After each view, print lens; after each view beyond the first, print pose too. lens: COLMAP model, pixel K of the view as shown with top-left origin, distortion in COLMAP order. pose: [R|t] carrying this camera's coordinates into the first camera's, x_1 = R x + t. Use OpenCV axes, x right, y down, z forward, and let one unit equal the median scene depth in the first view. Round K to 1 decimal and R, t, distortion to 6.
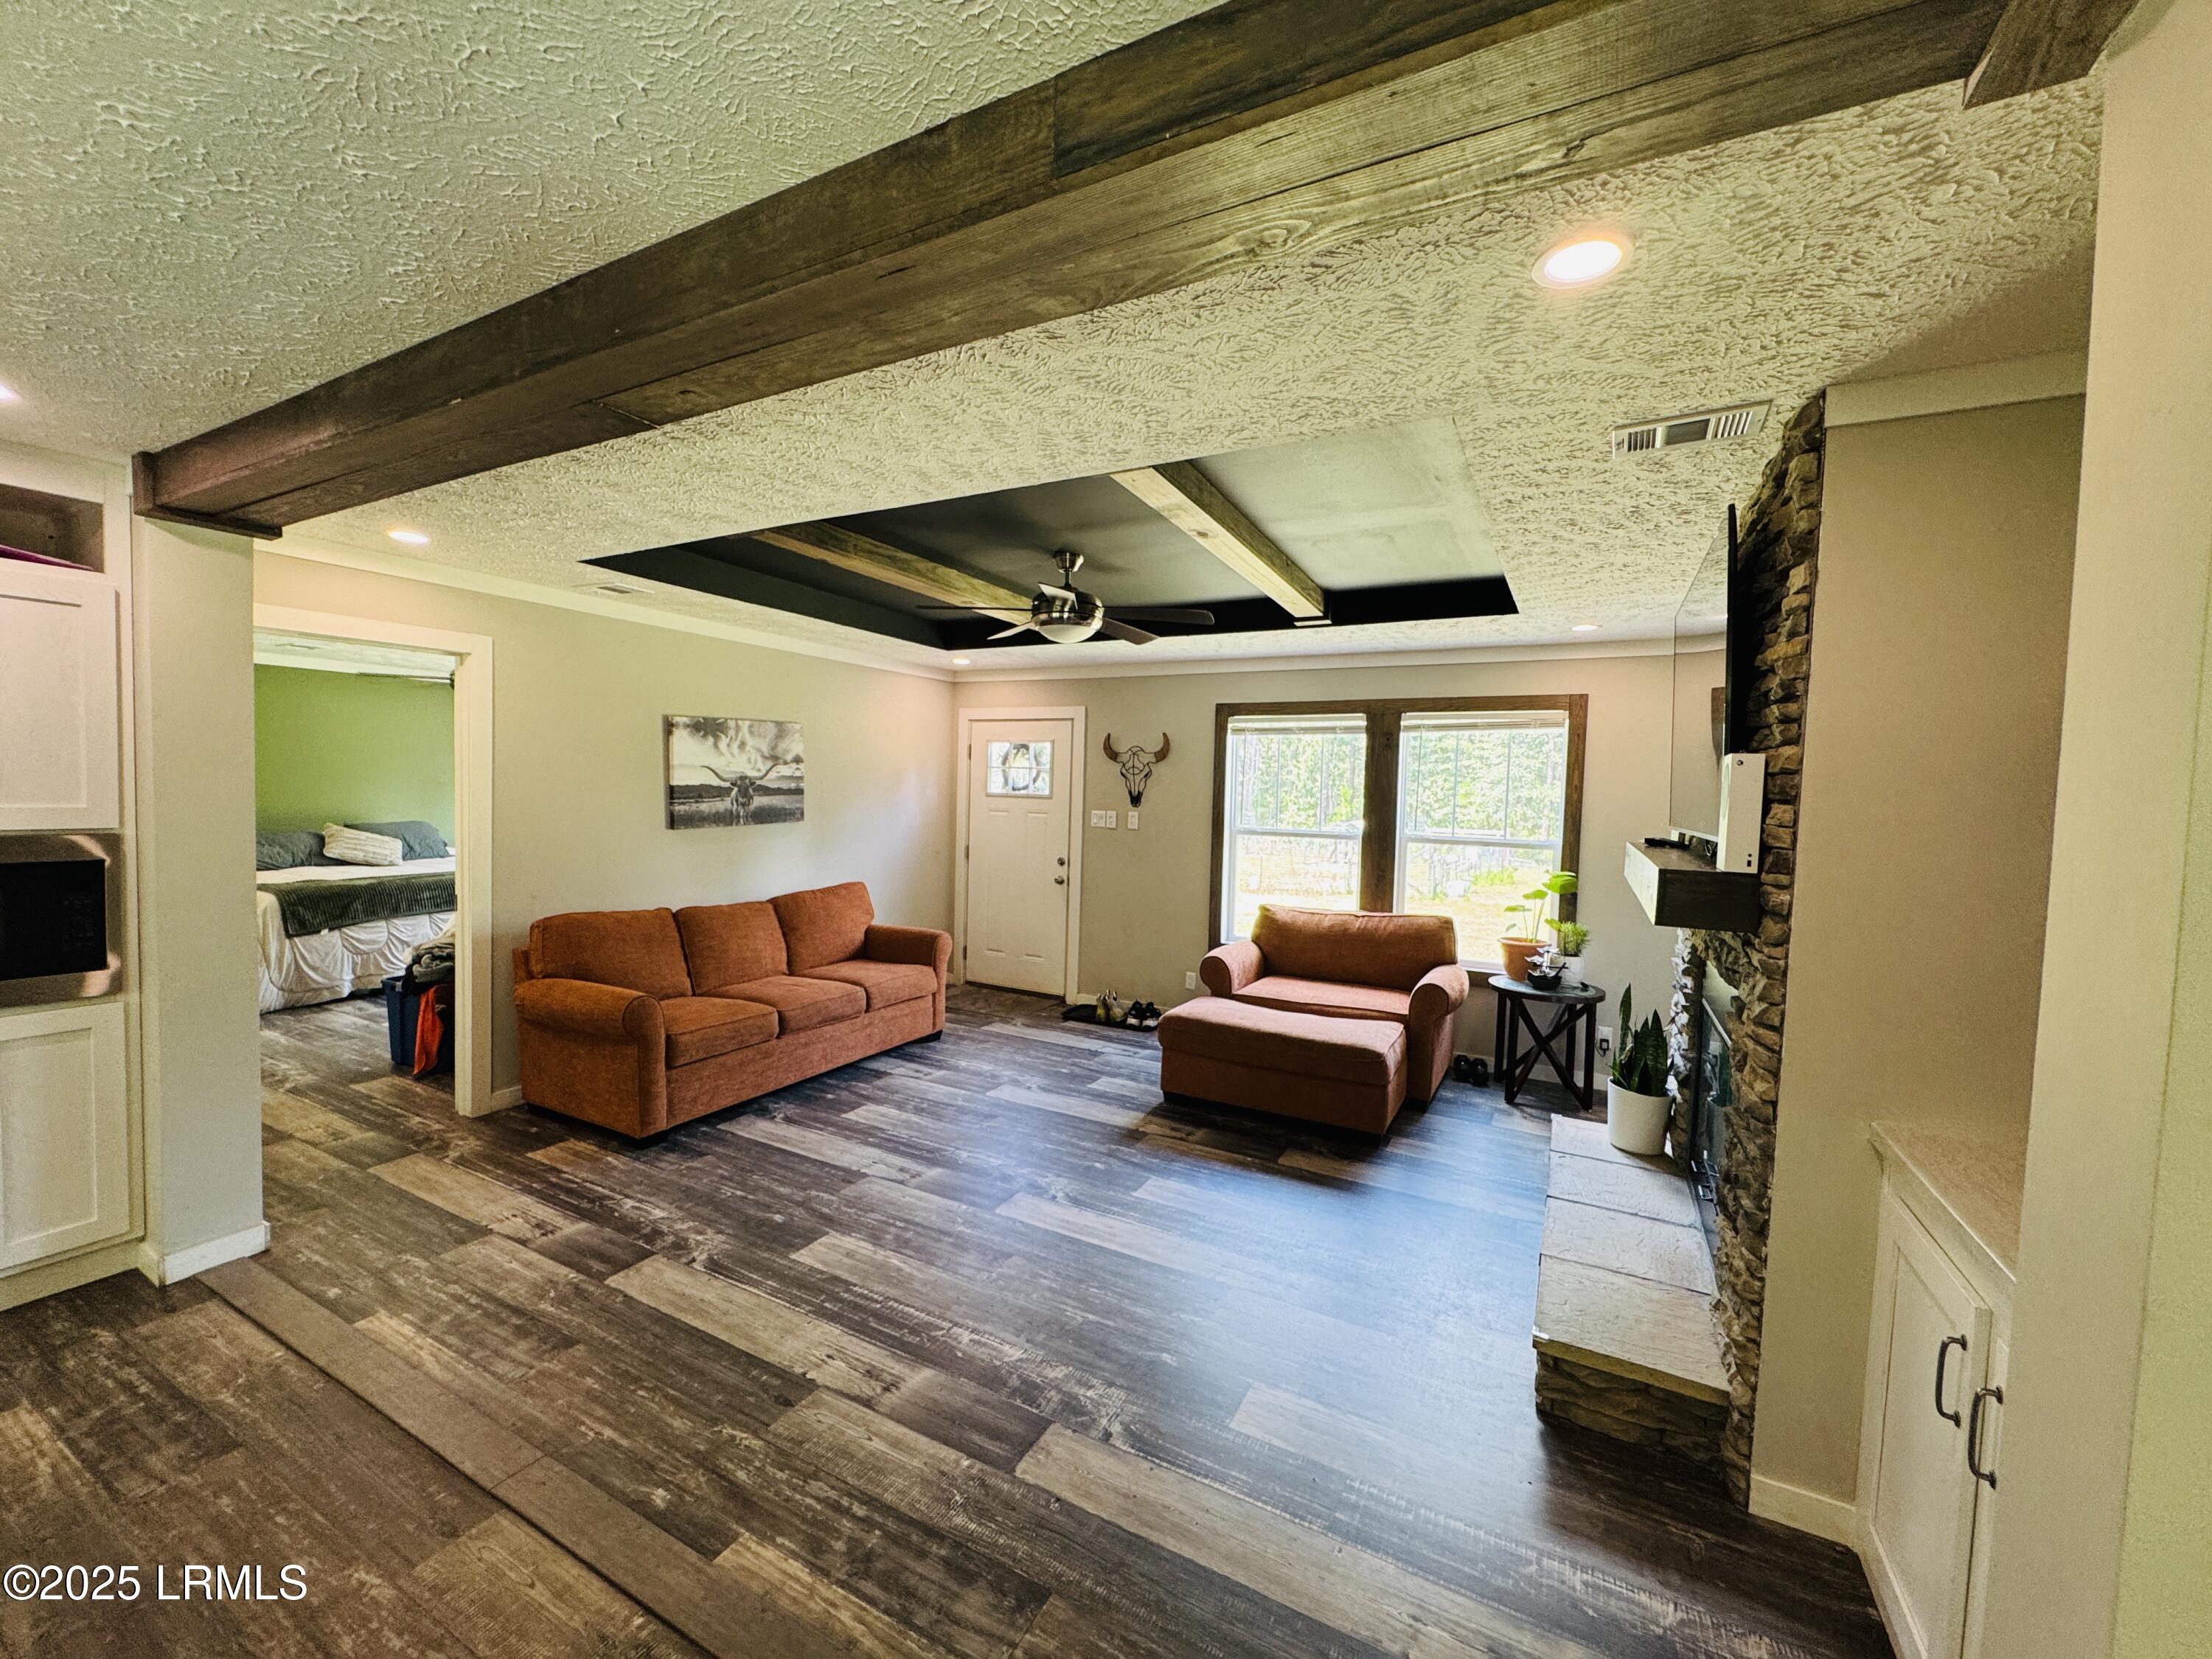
lens RADIAL K [[892.5, 0, 1104.1], [0, 892.5, 832.1], [0, 0, 1]] dist [-0.001659, 0.000119]
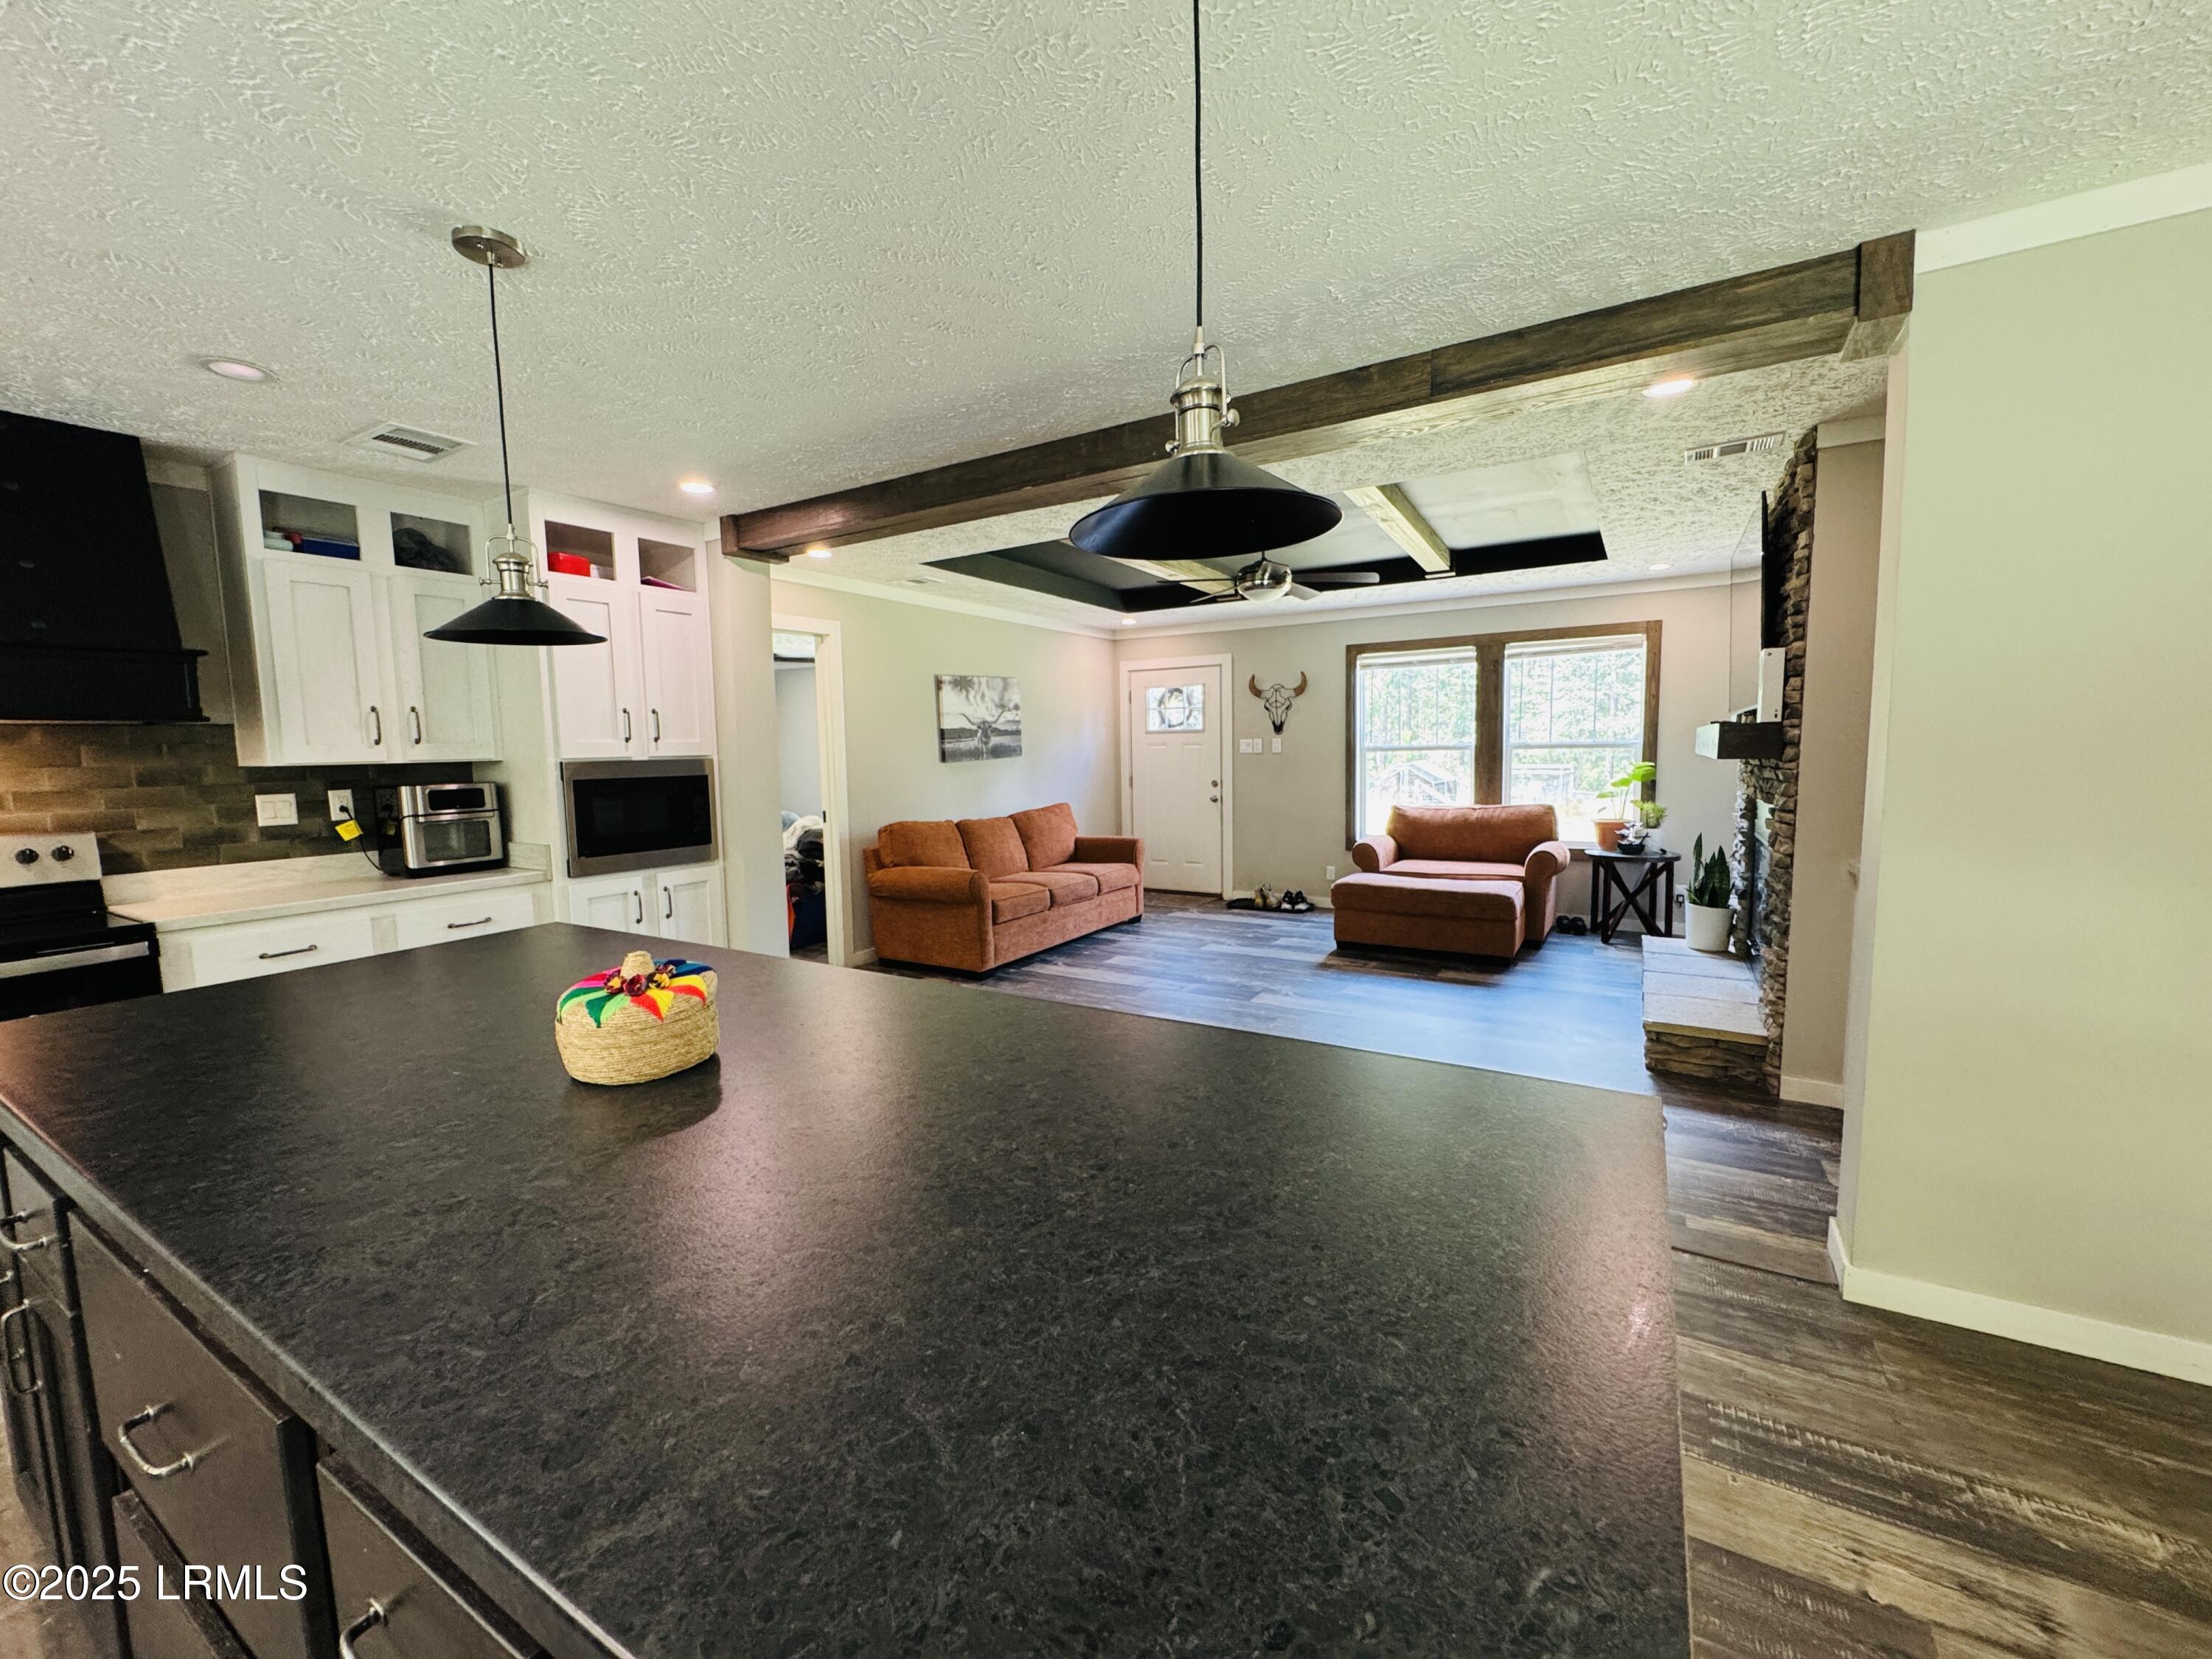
lens RADIAL K [[892.5, 0, 1104.5], [0, 892.5, 830.3], [0, 0, 1]] dist [-0.001659, 0.000119]
pose [[0.997598, -0.042709, -0.054539, -0.208661], [0.045105, 0.998036, 0.043481, 0.057738], [0.052574, -0.045837, 0.997564, -0.346357]]
